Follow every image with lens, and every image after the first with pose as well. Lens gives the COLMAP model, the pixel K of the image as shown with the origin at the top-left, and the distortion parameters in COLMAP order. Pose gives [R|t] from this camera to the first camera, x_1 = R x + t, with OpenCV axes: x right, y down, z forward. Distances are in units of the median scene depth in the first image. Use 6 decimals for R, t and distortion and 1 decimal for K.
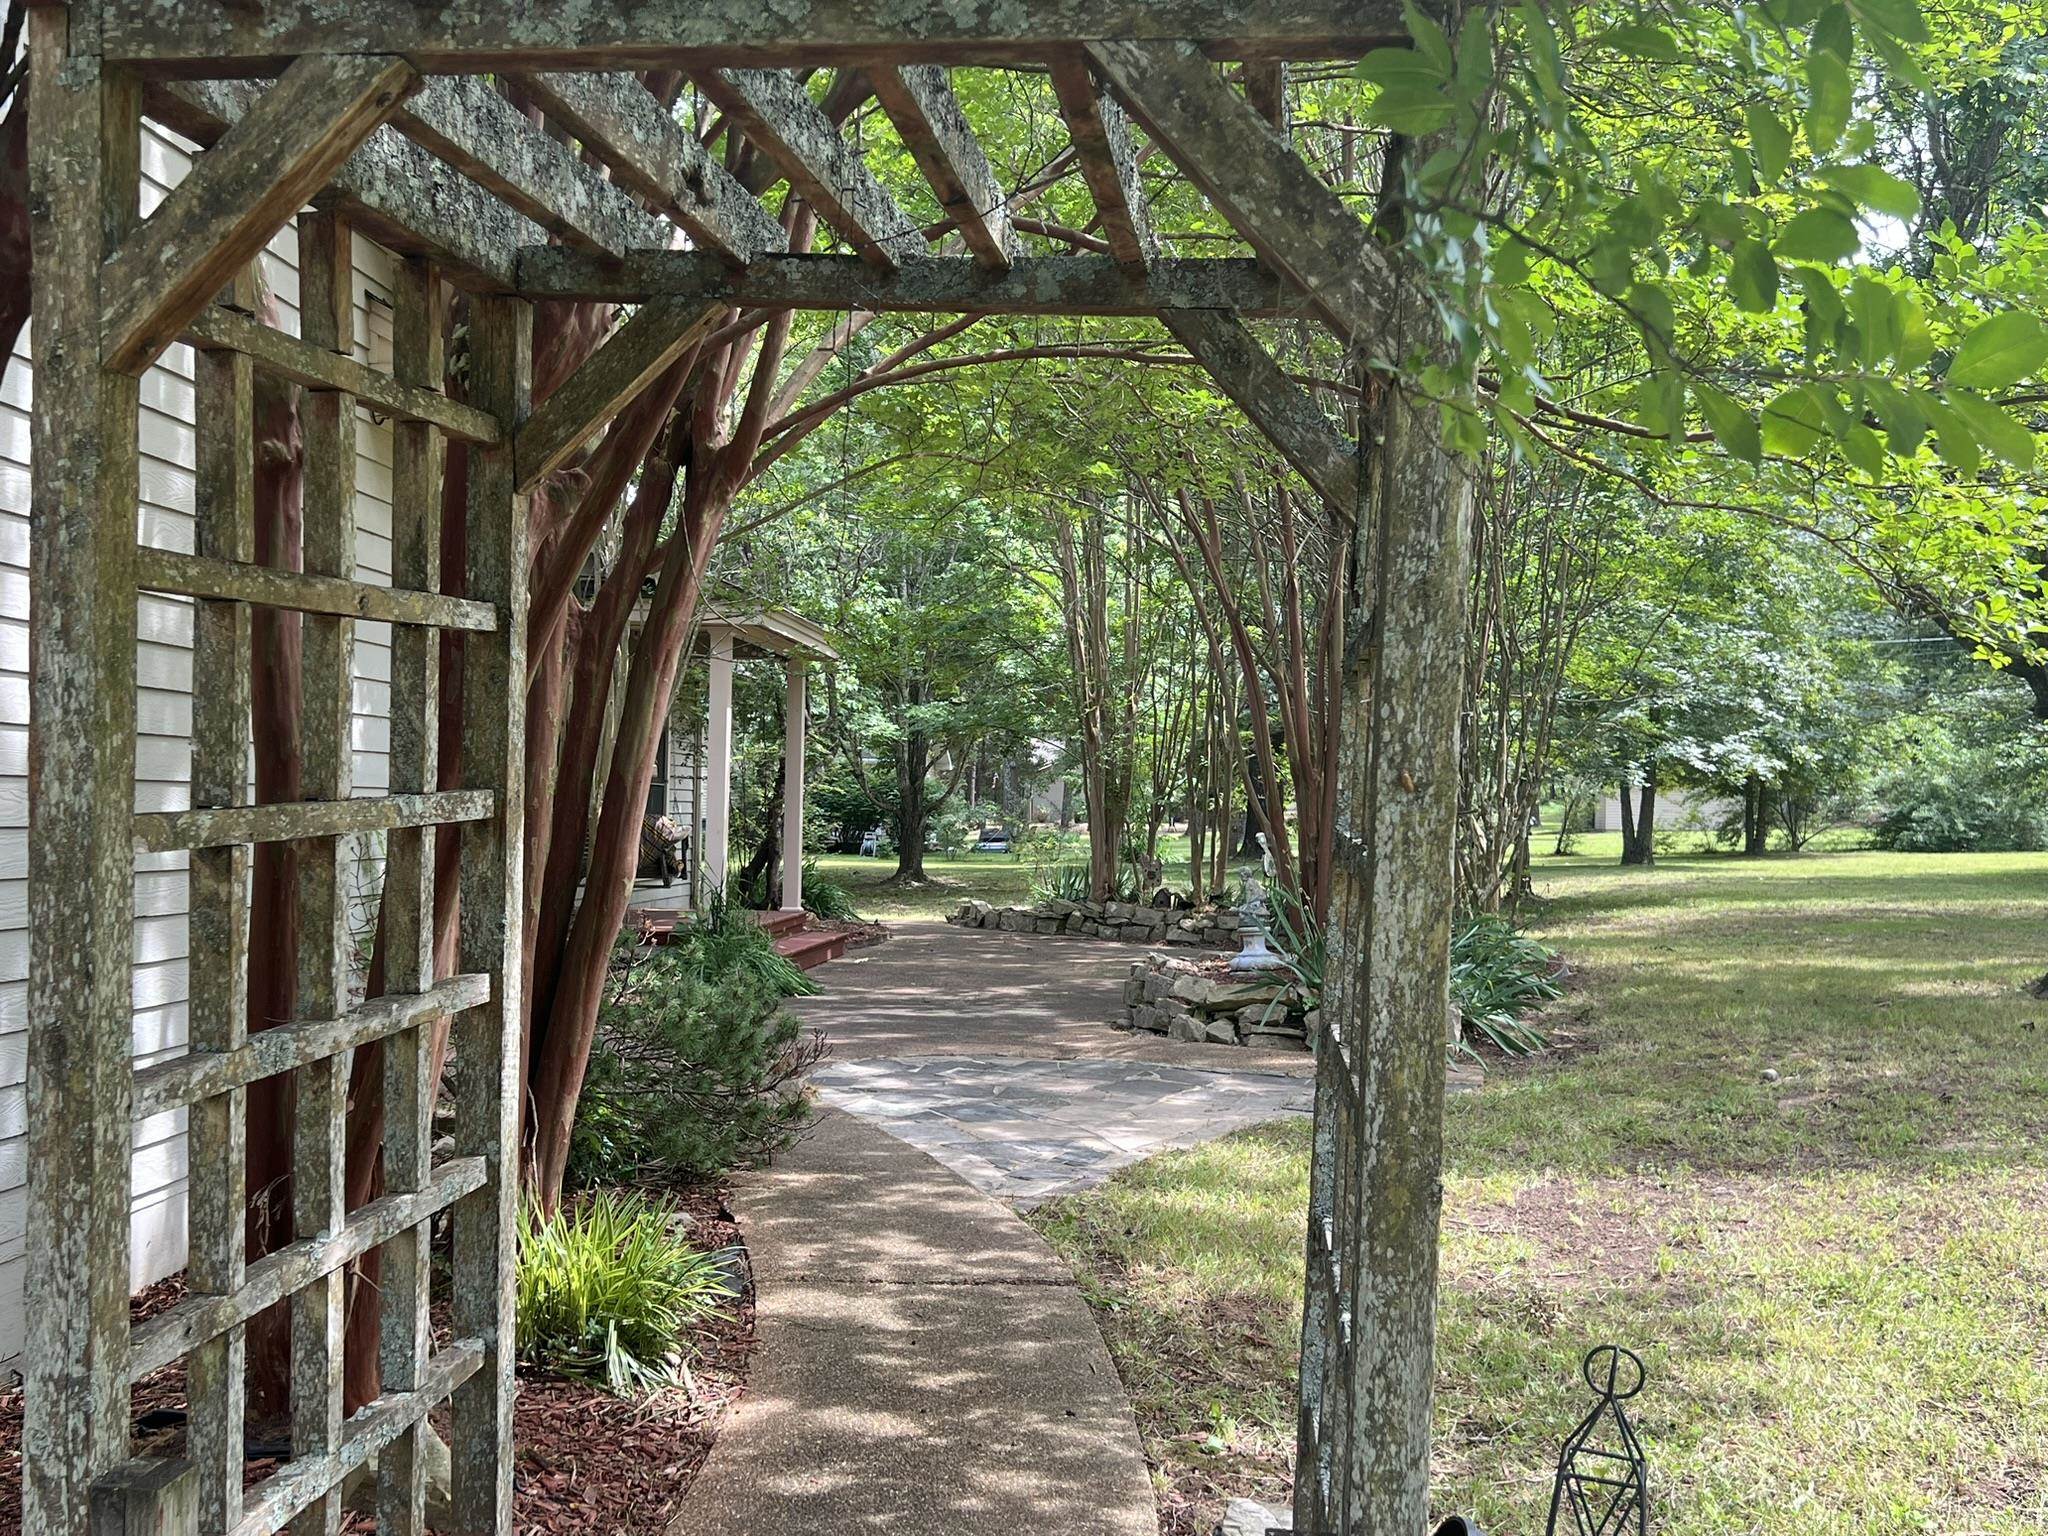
lens RADIAL K [[2018.8, 0, 1032.5], [0, 2018.8, 778.3], [0, 0, 1]] dist [0.012295, 0.000000]
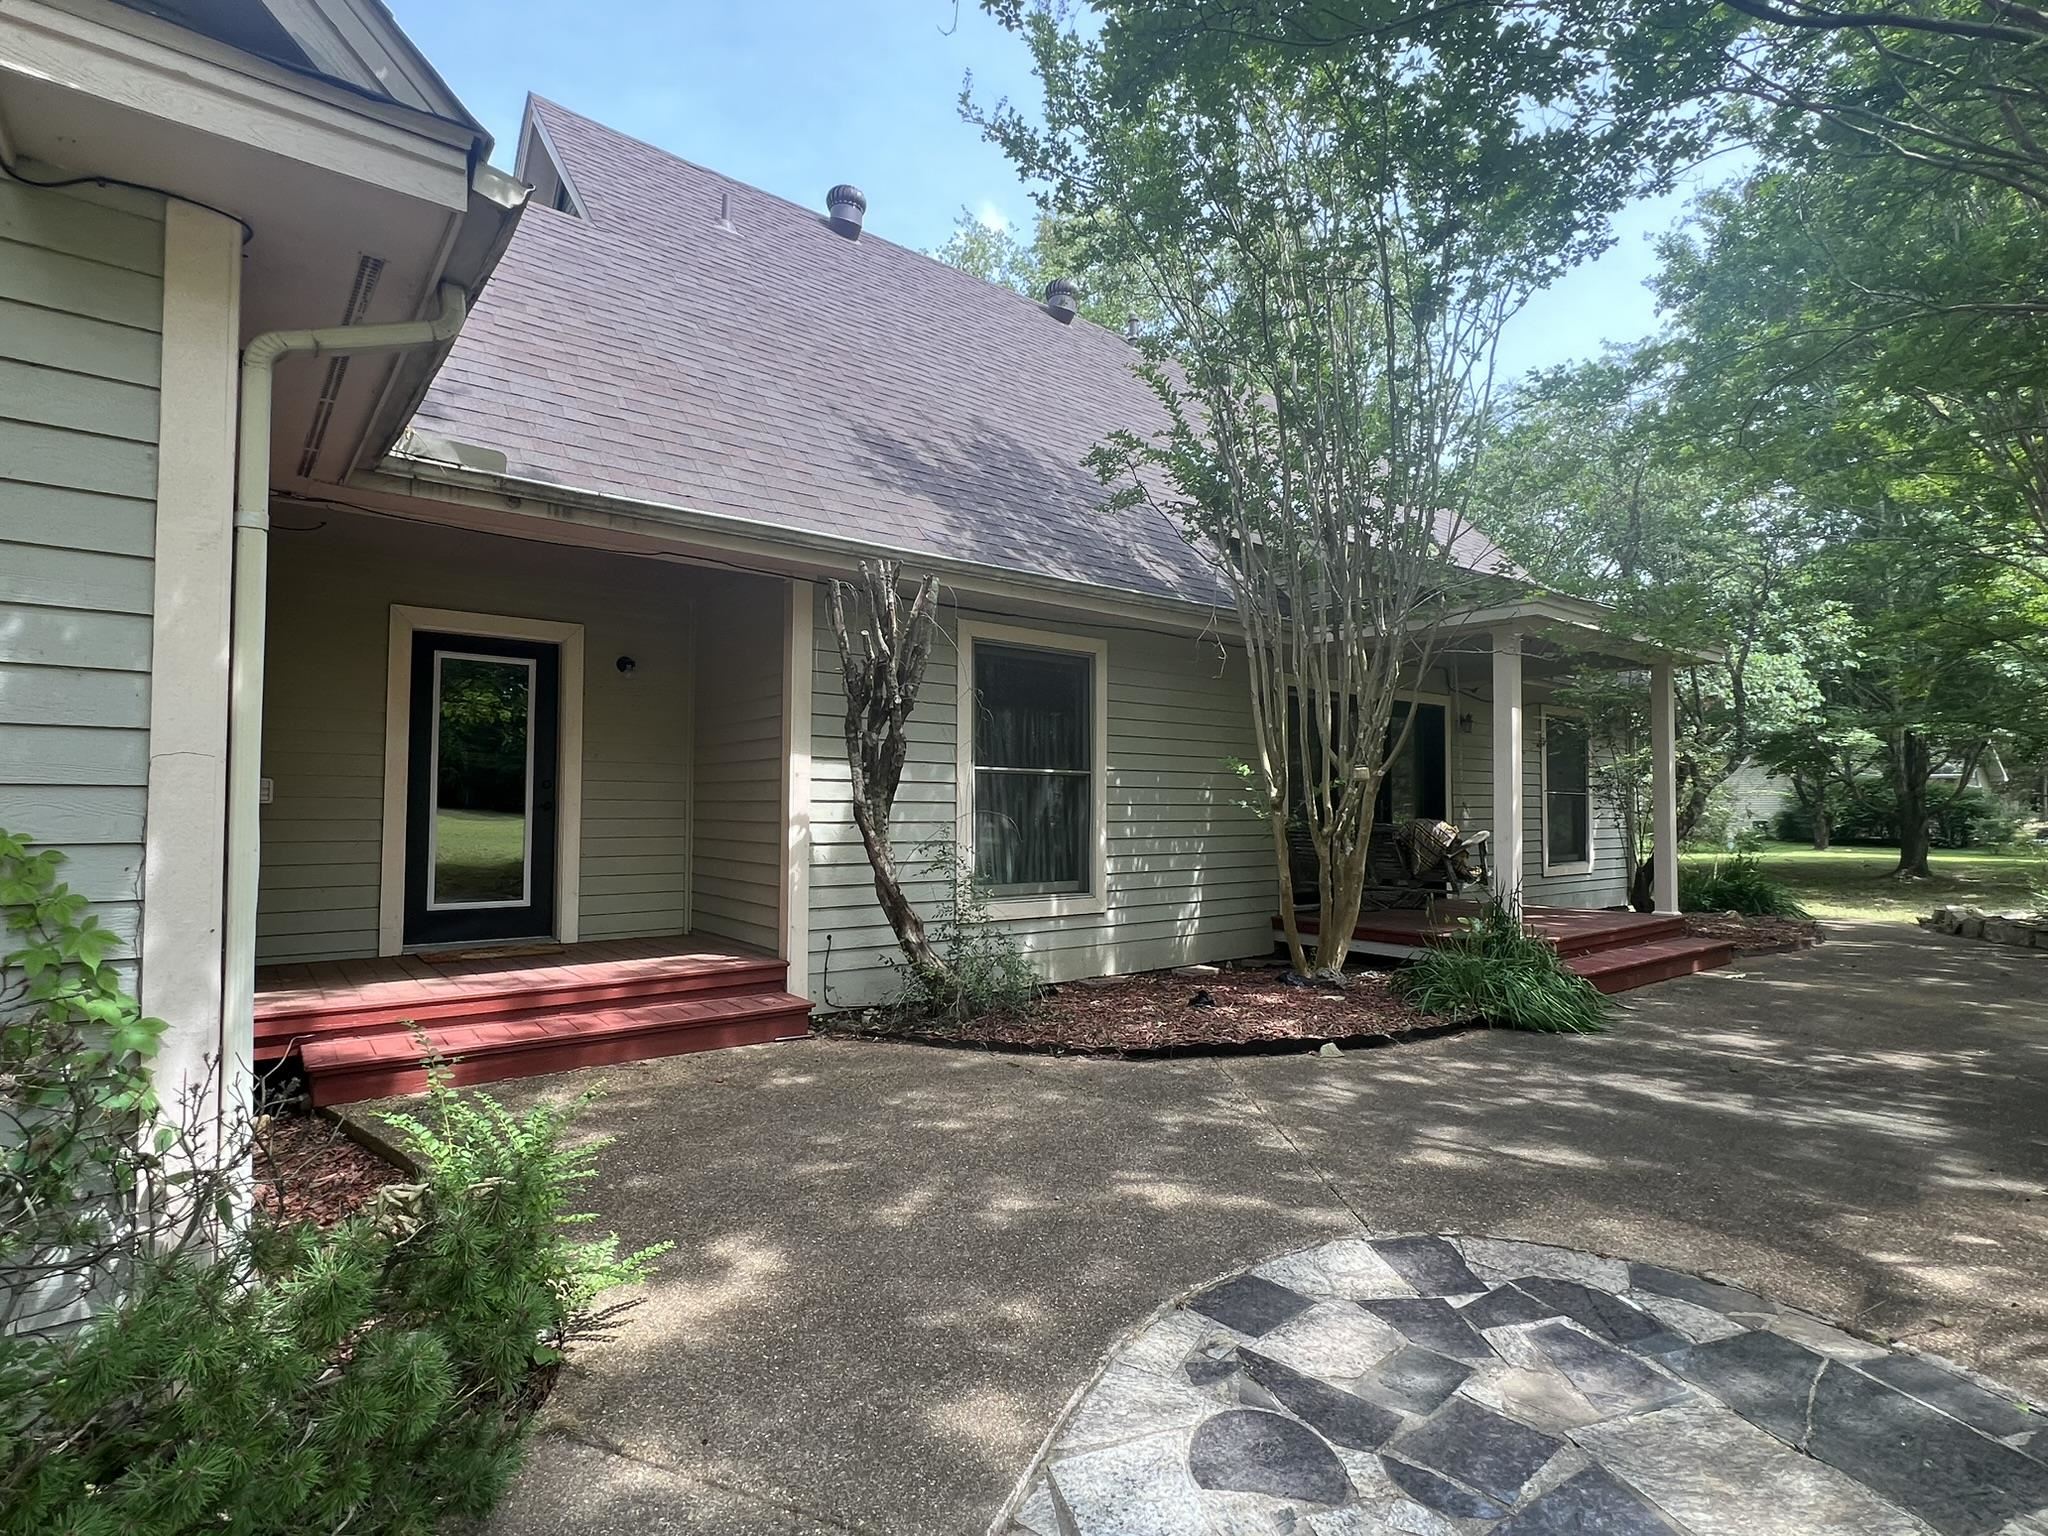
lens RADIAL K [[1030.2, 0, 1027.5], [0, 1030.2, 763.0], [0, 0, 1]] dist [-0.001134, -0.000280]
pose [[0.684891, -0.042050, -0.727431, 0.031769], [0.015393, 0.998946, -0.043253, 0.006751], [0.728483, 0.018427, 0.684816, 0.351872]]
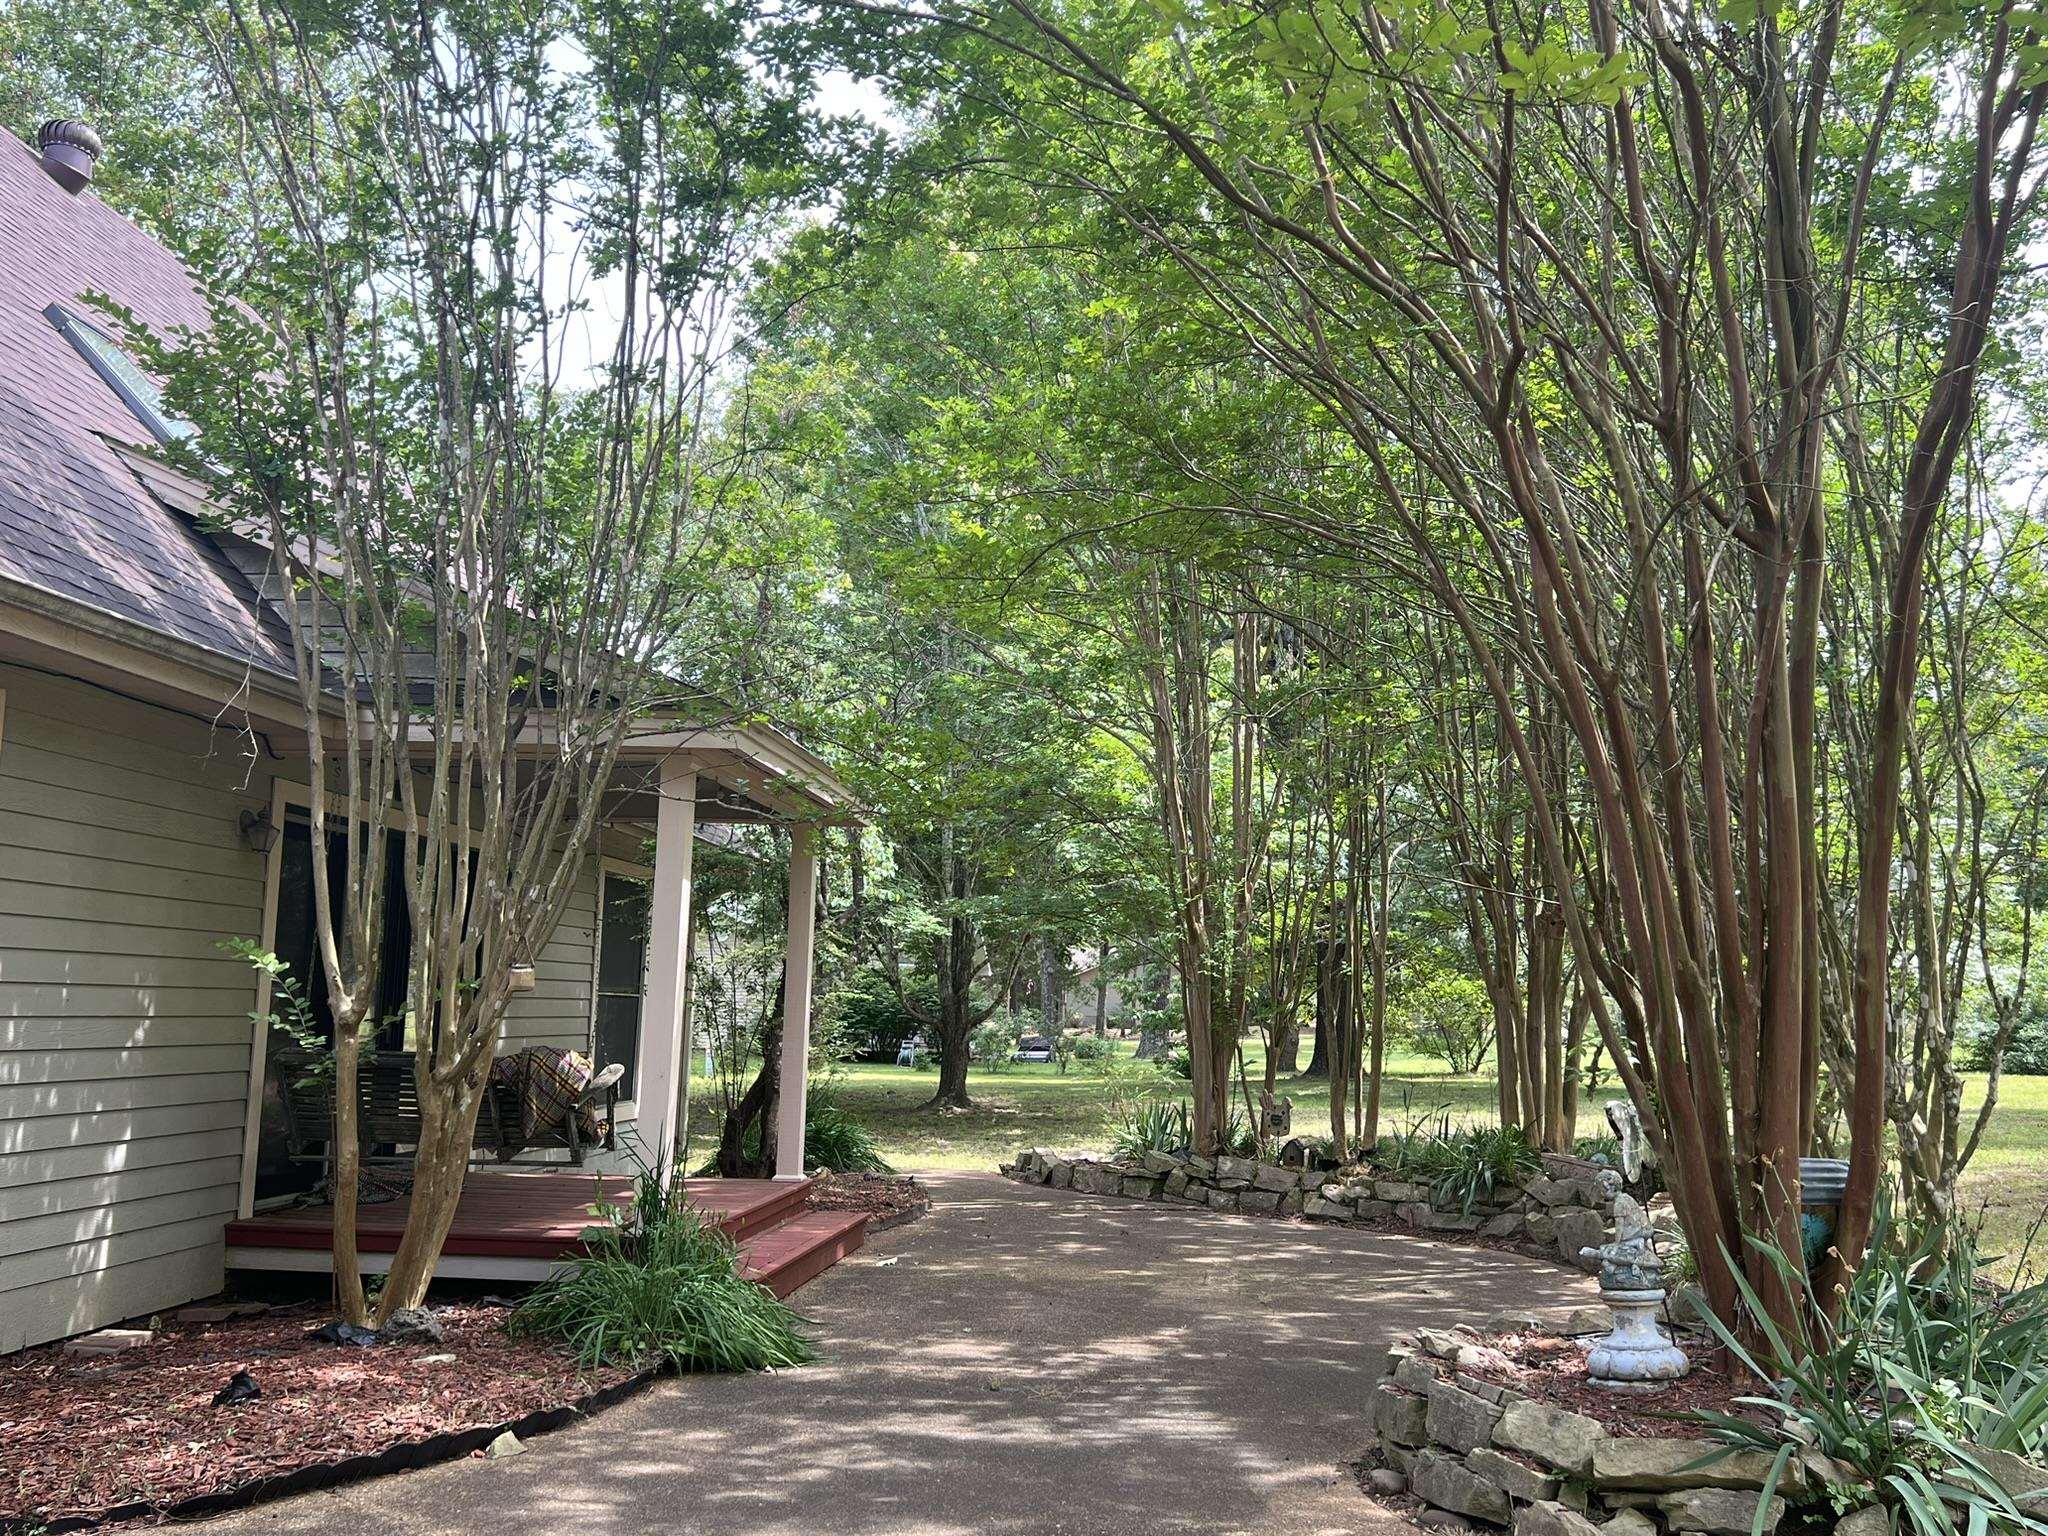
lens RADIAL K [[1840.1, 0, 1026.3], [0, 1840.1, 748.9], [0, 0, 1]] dist [0.018562, -0.031335]
pose [[0.999807, 0.005713, -0.018787, -0.021885], [-0.008053, 0.991877, -0.126948, -0.001411], [0.017910, 0.127075, 0.991731, 0.295108]]
